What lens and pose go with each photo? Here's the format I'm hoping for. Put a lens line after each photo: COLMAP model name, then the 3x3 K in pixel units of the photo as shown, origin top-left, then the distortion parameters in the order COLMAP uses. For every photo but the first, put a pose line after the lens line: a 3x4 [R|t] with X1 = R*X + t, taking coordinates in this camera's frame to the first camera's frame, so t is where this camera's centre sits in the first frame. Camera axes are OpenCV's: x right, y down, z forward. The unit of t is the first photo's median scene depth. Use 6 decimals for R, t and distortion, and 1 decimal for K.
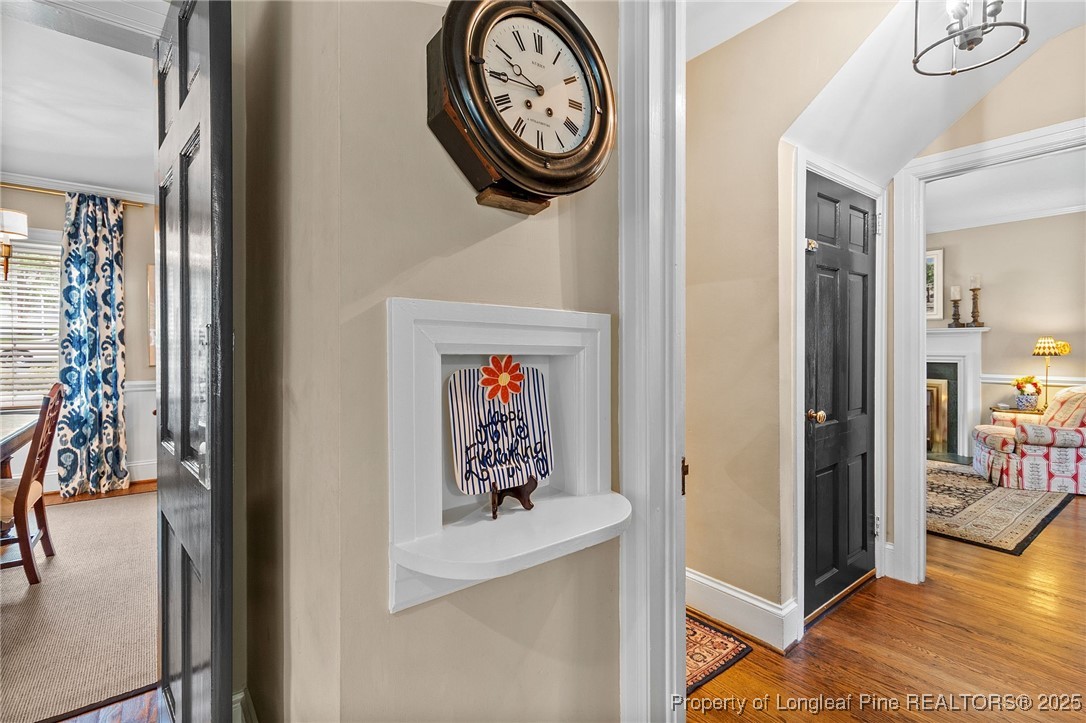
lens RADIAL K [[505.3, 0, 544.8], [0, 505.3, 351.1], [0, 0, 1]] dist [0.003112, 0.000549]
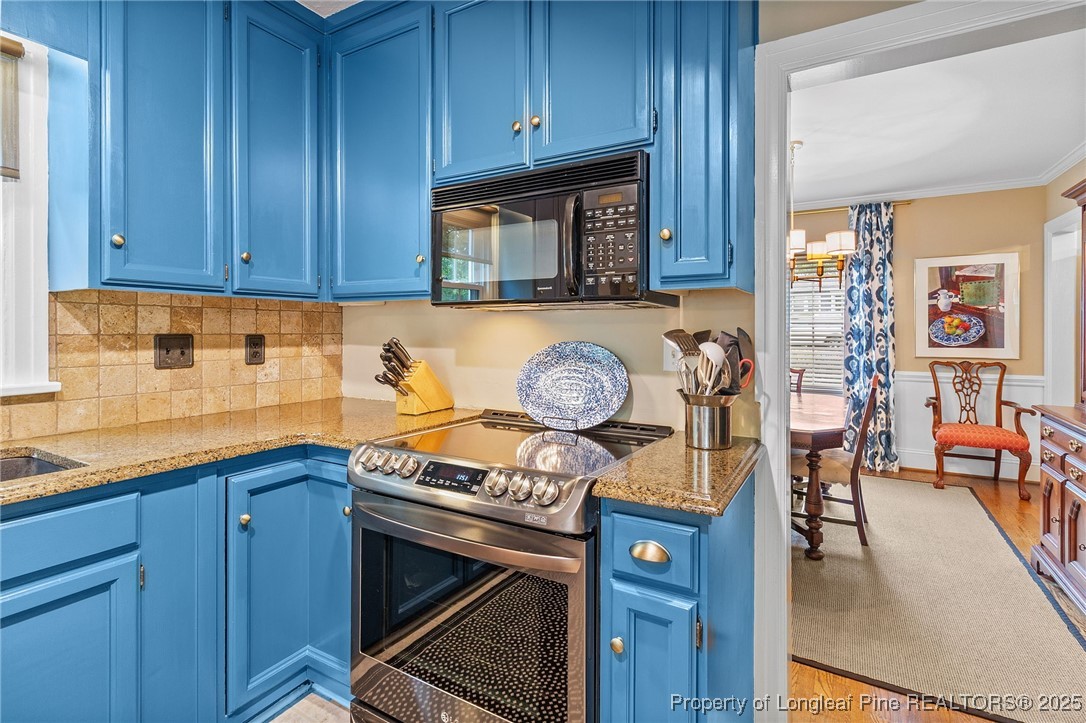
lens RADIAL K [[505.3, 0, 558.9], [0, 505.3, 332.0], [0, 0, 1]] dist [0.003112, 0.000549]
pose [[0.382922, -0.000298, -0.923781, -0.119587], [-0.002849, 0.999995, -0.001503, -0.019728], [0.923776, 0.003207, 0.382919, -0.063554]]
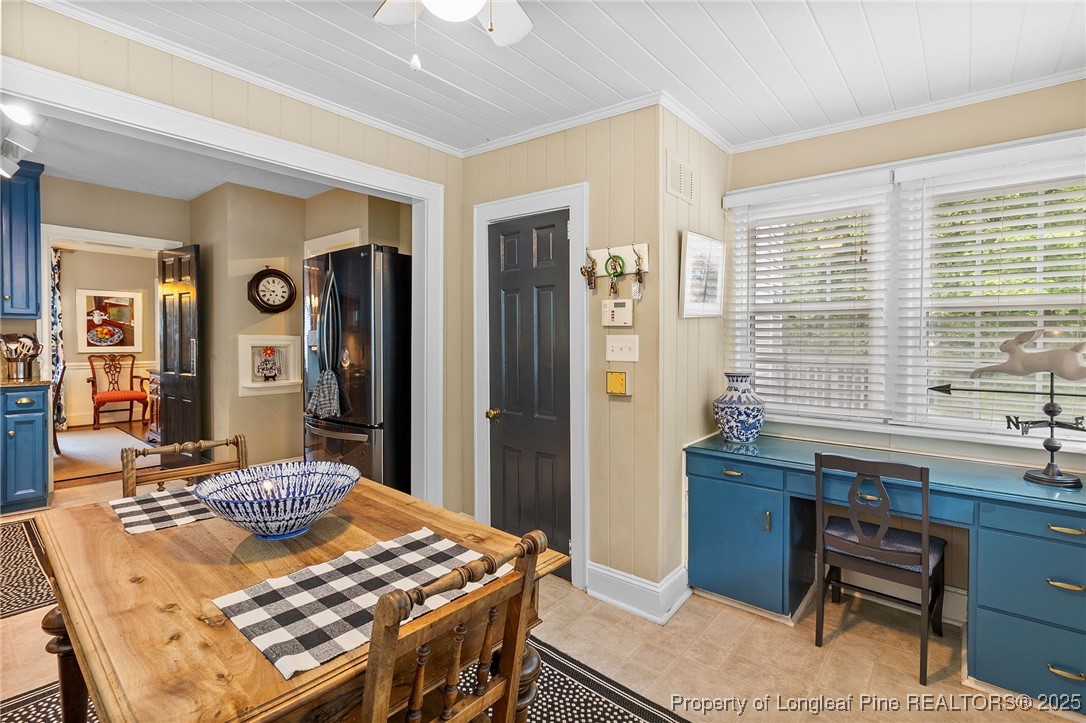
lens RADIAL K [[505.3, 0, 553.4], [0, 505.3, 347.9], [0, 0, 1]] dist [0.003112, 0.000549]
pose [[0.973746, -0.001430, 0.227632, 0.325272], [-0.001199, 0.999934, 0.011411, -0.007738], [-0.227633, -0.011385, 0.973680, -0.942981]]
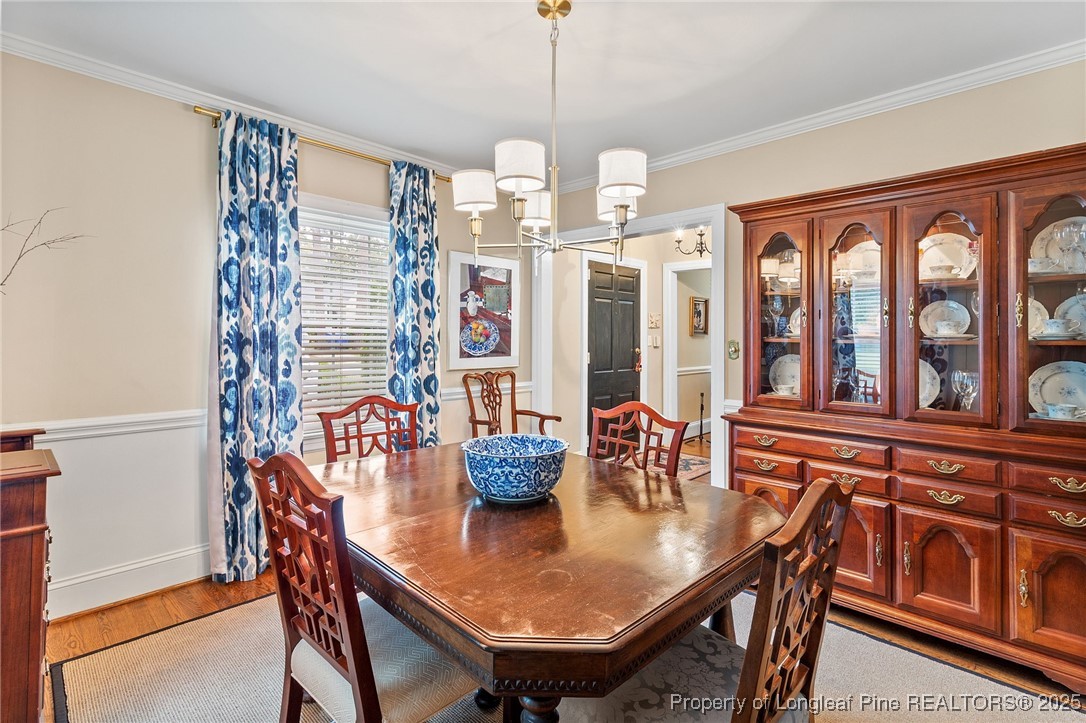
lens RADIAL K [[505.3, 0, 558.6], [0, 505.3, 328.3], [0, 0, 1]] dist [0.003112, 0.000549]
pose [[0.987885, 0.002226, 0.155172, -0.790333], [0.001350, 0.999736, -0.022933, -0.023109], [-0.155182, 0.022865, 0.987621, 0.156357]]
